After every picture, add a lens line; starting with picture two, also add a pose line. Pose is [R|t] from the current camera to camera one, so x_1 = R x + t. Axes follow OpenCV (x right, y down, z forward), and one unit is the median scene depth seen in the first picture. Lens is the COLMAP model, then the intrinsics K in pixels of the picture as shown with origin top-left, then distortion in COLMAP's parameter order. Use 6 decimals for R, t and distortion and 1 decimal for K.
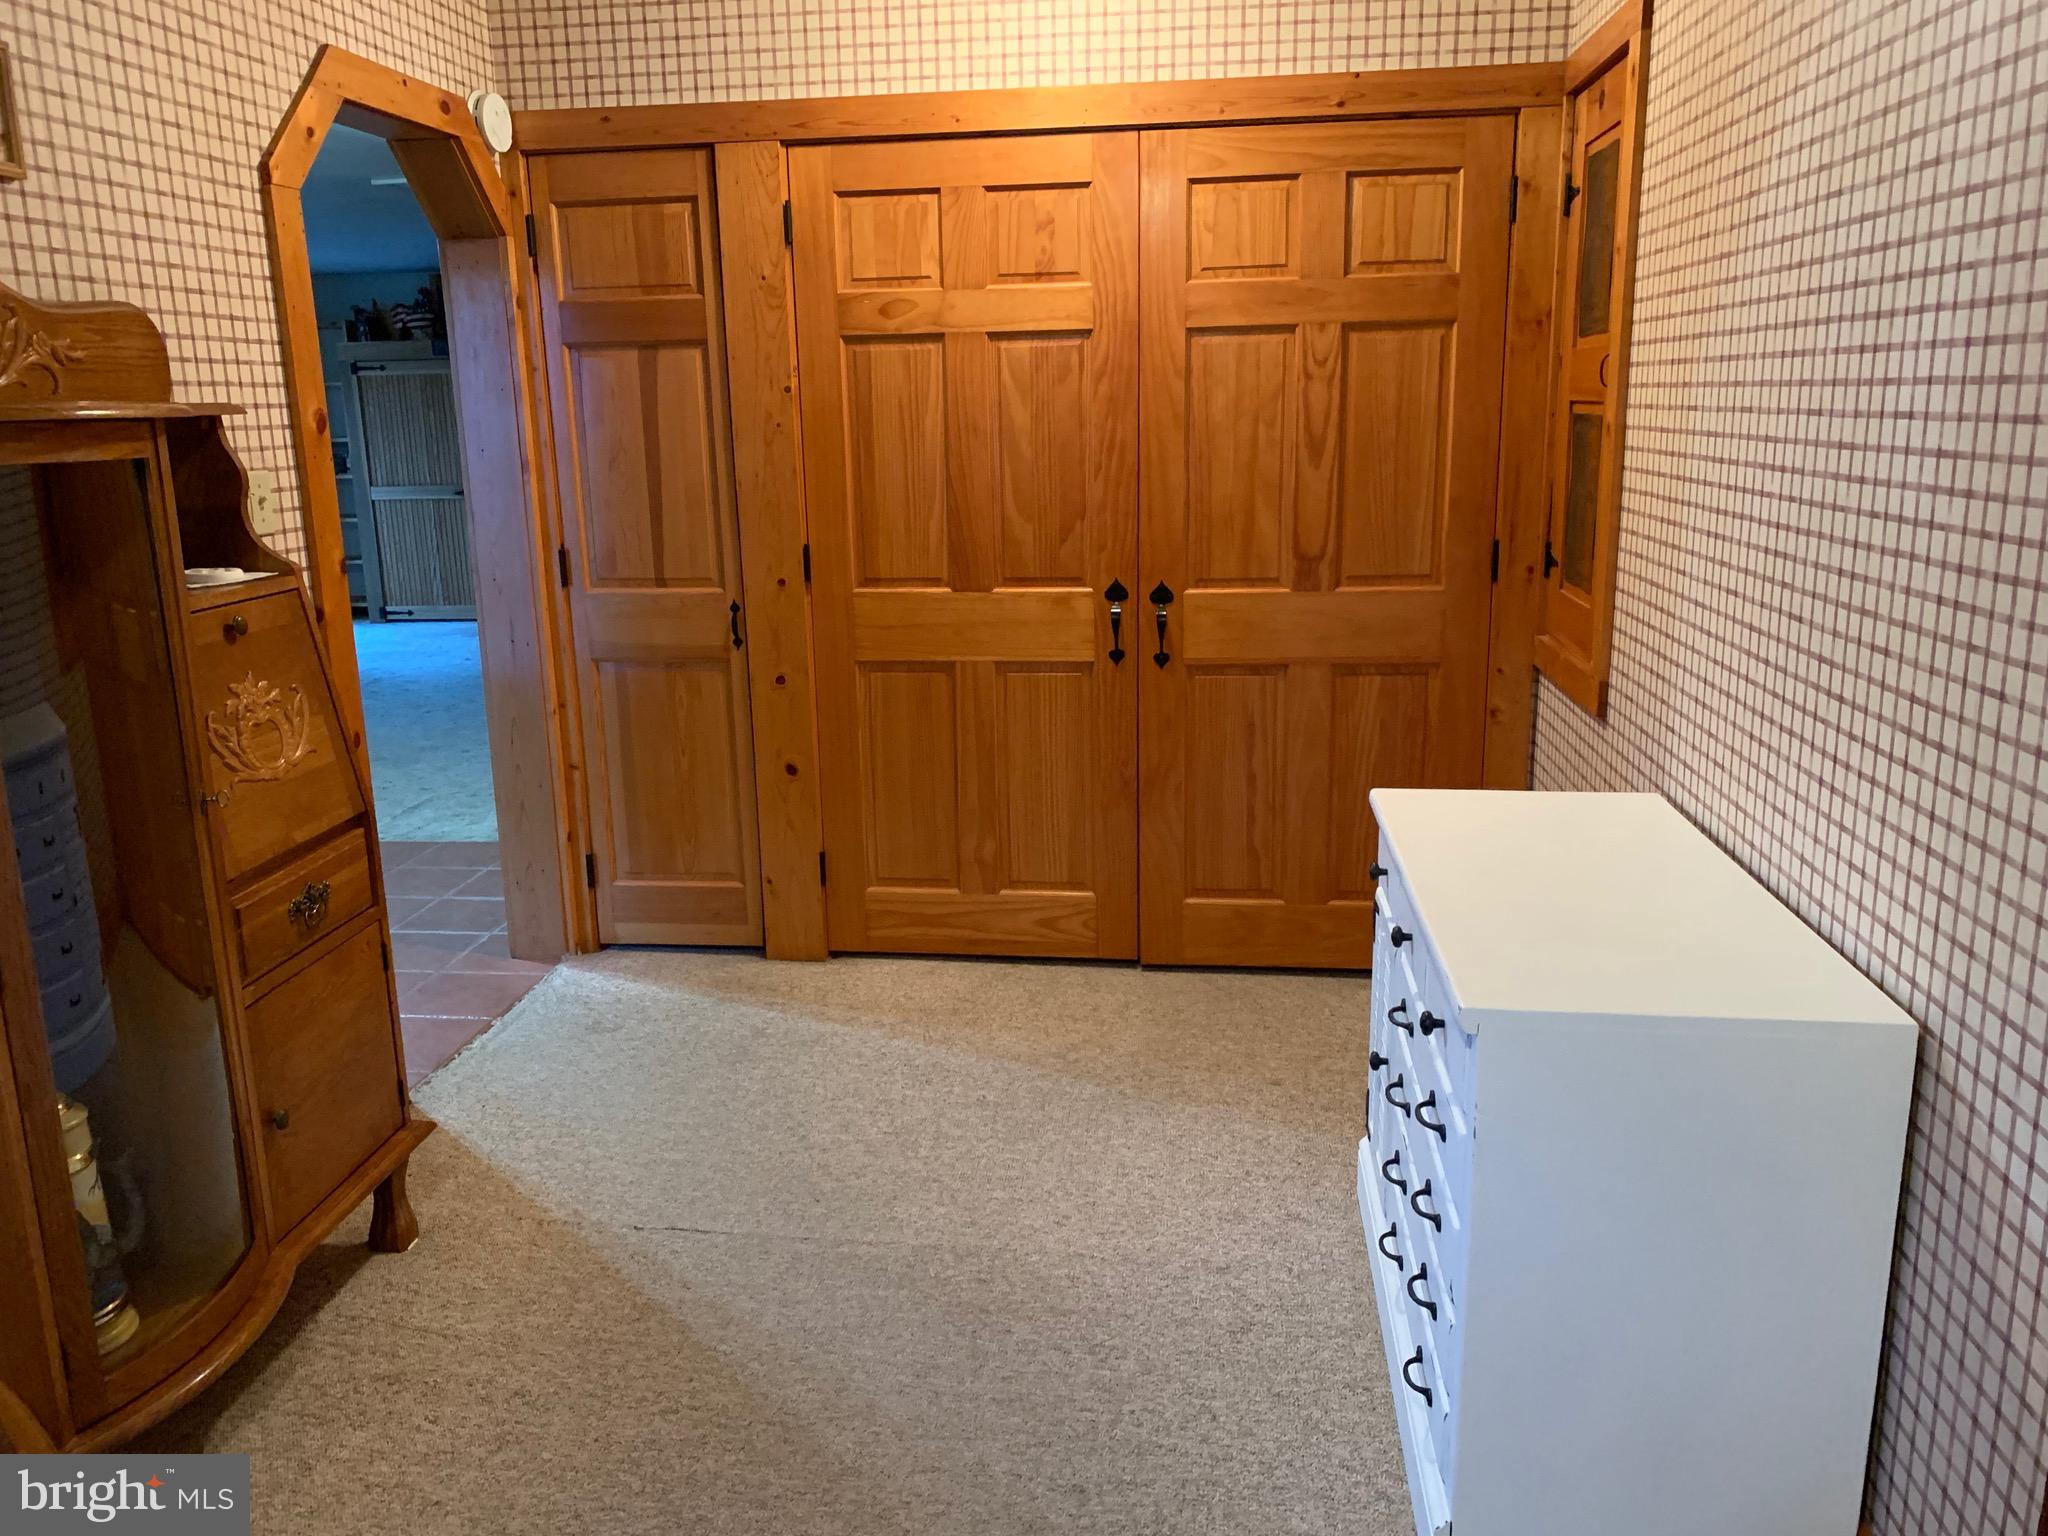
lens RADIAL K [[1557.5, 0, 1019.0], [0, 1557.5, 753.1], [0, 0, 1]] dist [0.035872, -0.042031]
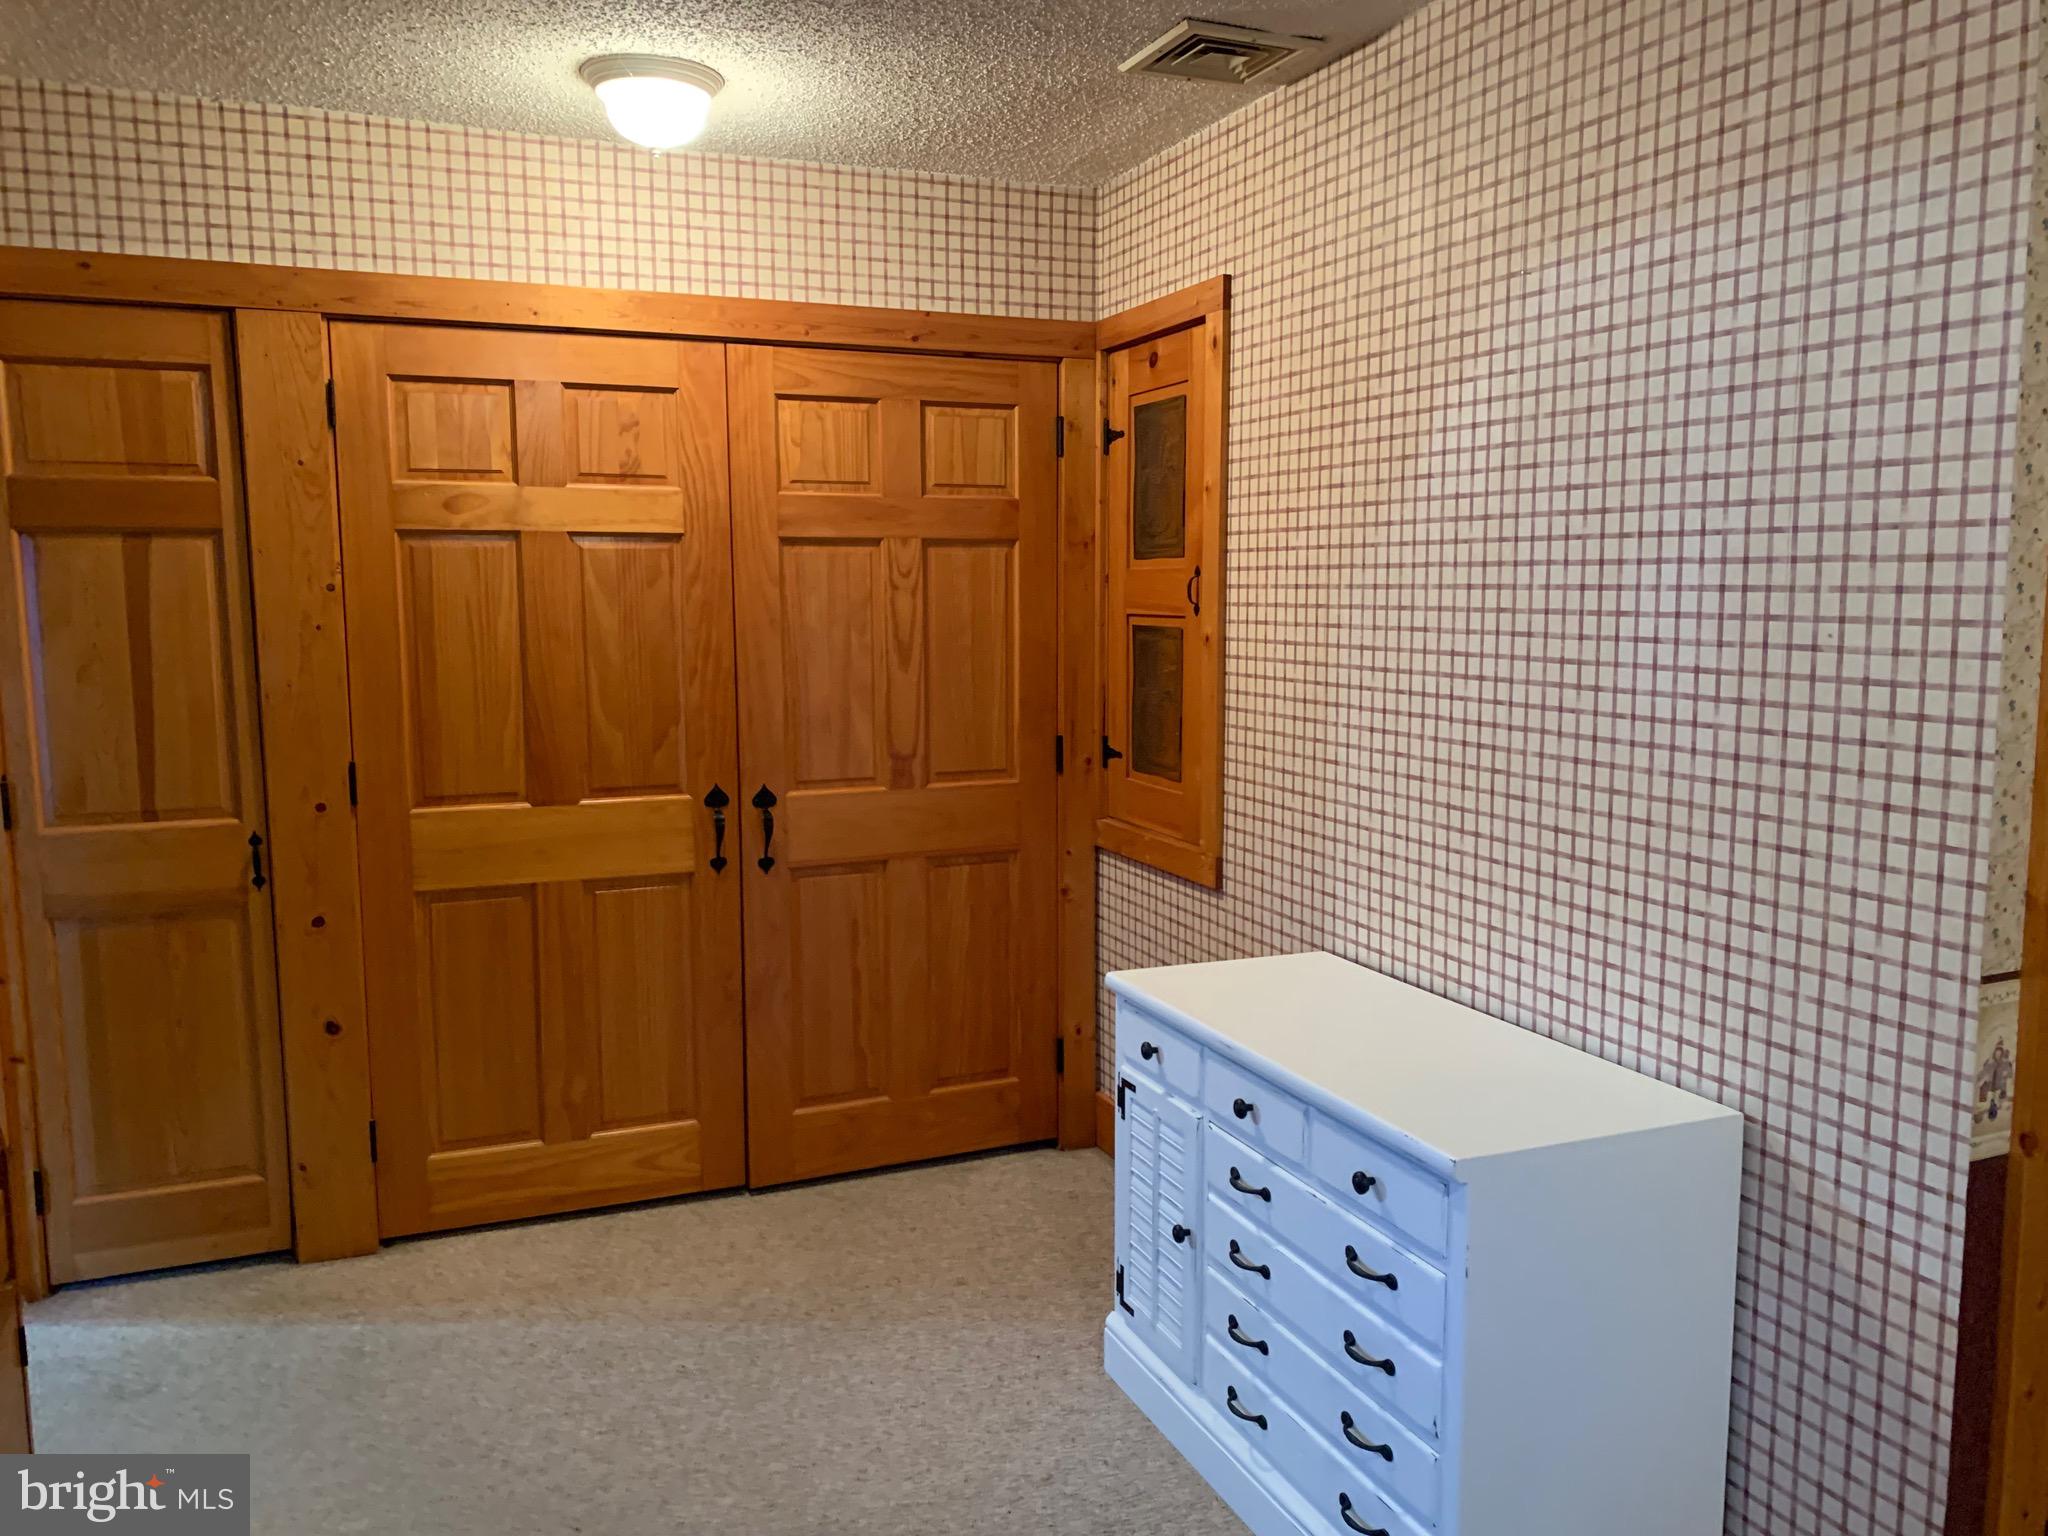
lens RADIAL K [[1557.5, 0, 1055.9], [0, 1557.5, 758.0], [0, 0, 1]] dist [0.035872, -0.042031]
pose [[0.865317, -0.037714, 0.499804, -0.242884], [0.093950, 0.991696, -0.087825, -0.024792], [-0.492341, 0.122953, 0.861674, 0.062398]]
